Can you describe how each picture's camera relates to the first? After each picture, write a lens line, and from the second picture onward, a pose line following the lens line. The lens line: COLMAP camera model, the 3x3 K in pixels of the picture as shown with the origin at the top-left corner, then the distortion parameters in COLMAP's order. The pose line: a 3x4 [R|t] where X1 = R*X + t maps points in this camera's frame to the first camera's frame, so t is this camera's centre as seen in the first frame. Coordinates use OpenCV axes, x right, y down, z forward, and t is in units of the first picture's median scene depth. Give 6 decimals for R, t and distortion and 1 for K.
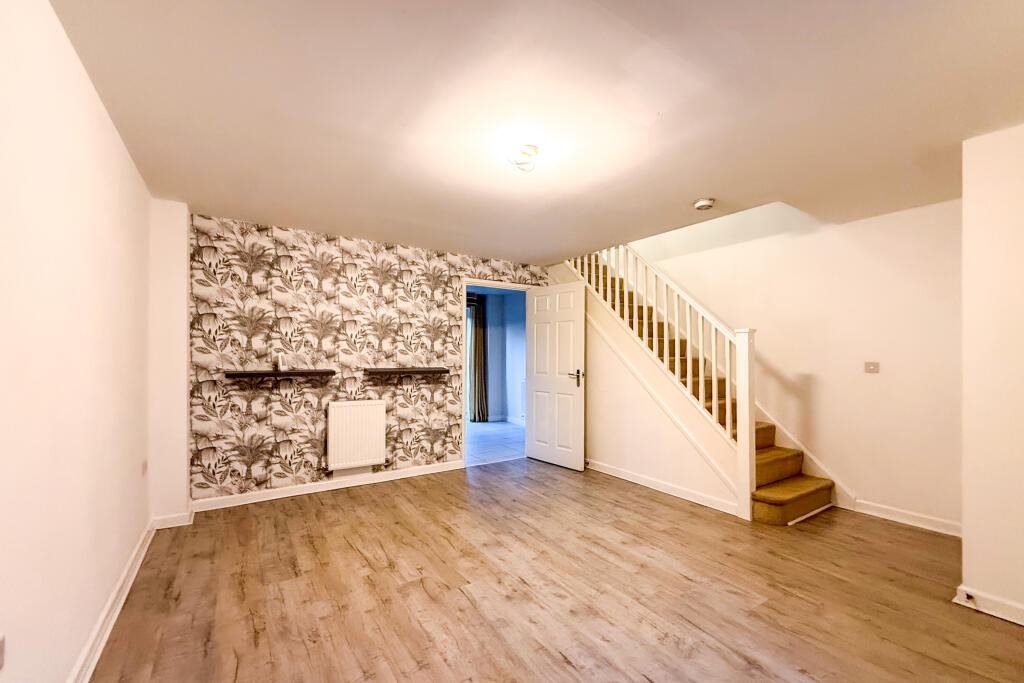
lens RADIAL K [[418.5, 0, 511.7], [0, 418.5, 341.0], [0, 0, 1]] dist [0.002199, -0.000279]
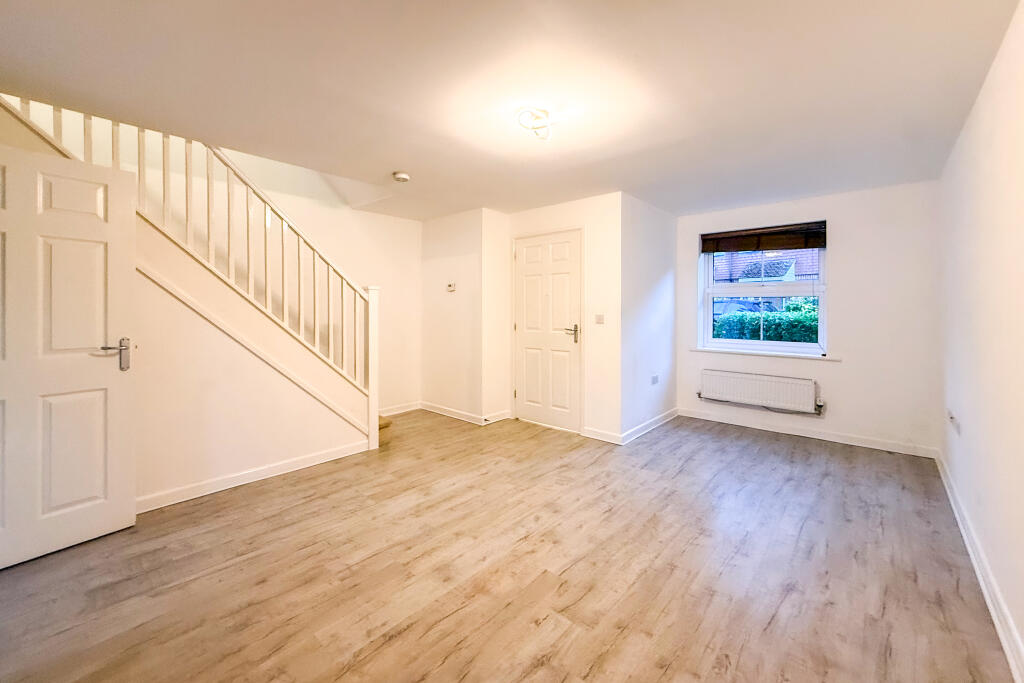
lens RADIAL K [[418.5, 0, 494.5], [0, 418.5, 315.6], [0, 0, 1]] dist [0.002199, -0.000279]
pose [[-0.240478, -0.019162, 0.970465, -0.827348], [-0.032975, 0.999389, 0.011562, 0.027227], [-0.970094, -0.029220, -0.240963, 1.192534]]
